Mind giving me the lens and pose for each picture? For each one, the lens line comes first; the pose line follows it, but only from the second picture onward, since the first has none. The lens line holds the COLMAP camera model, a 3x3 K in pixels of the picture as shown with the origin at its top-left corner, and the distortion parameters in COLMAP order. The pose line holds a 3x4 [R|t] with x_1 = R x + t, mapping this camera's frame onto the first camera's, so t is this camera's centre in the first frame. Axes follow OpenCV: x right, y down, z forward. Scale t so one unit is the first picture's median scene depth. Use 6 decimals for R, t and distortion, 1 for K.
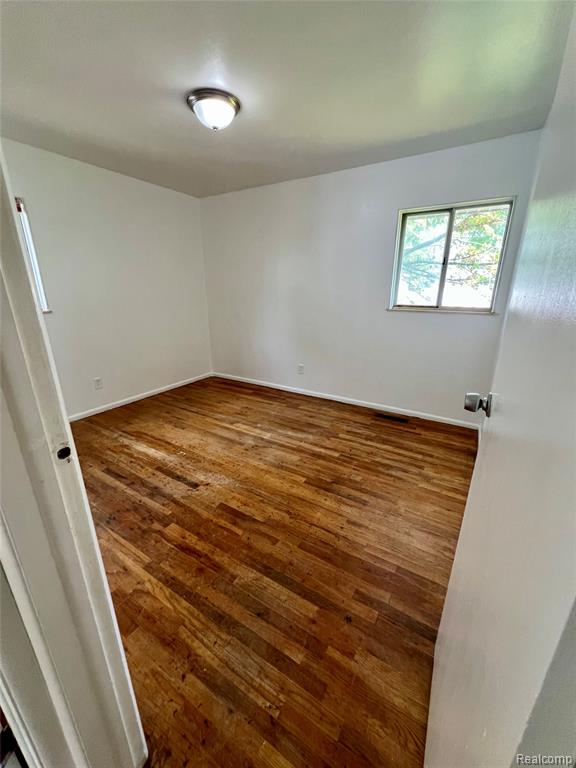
lens RADIAL K [[305.7, 0, 289.6], [0, 305.7, 387.2], [0, 0, 1]] dist [-0.017879, -0.000248]
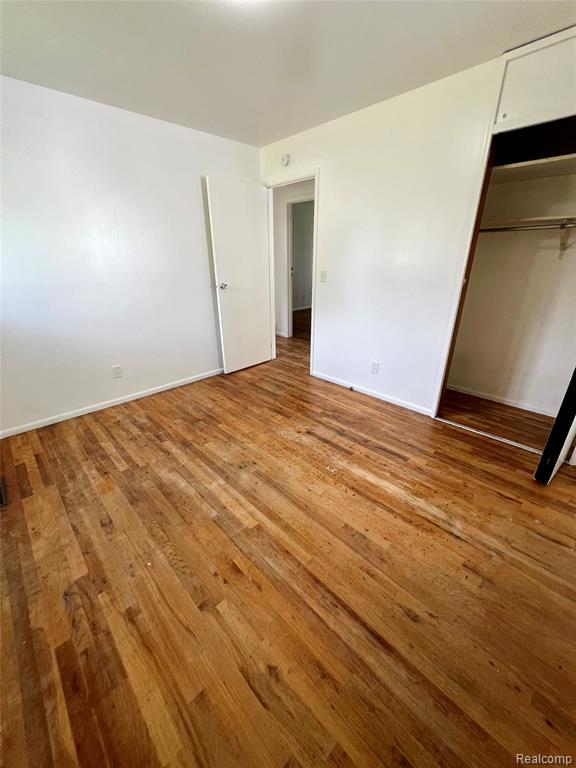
lens RADIAL K [[305.7, 0, 288.4], [0, 305.7, 383.1], [0, 0, 1]] dist [-0.017879, -0.000248]
pose [[-0.968454, -0.094679, 0.230506, -0.404509], [0.079313, 0.759793, 0.645309, -0.489566], [-0.236234, 0.643234, -0.728315, 1.458687]]
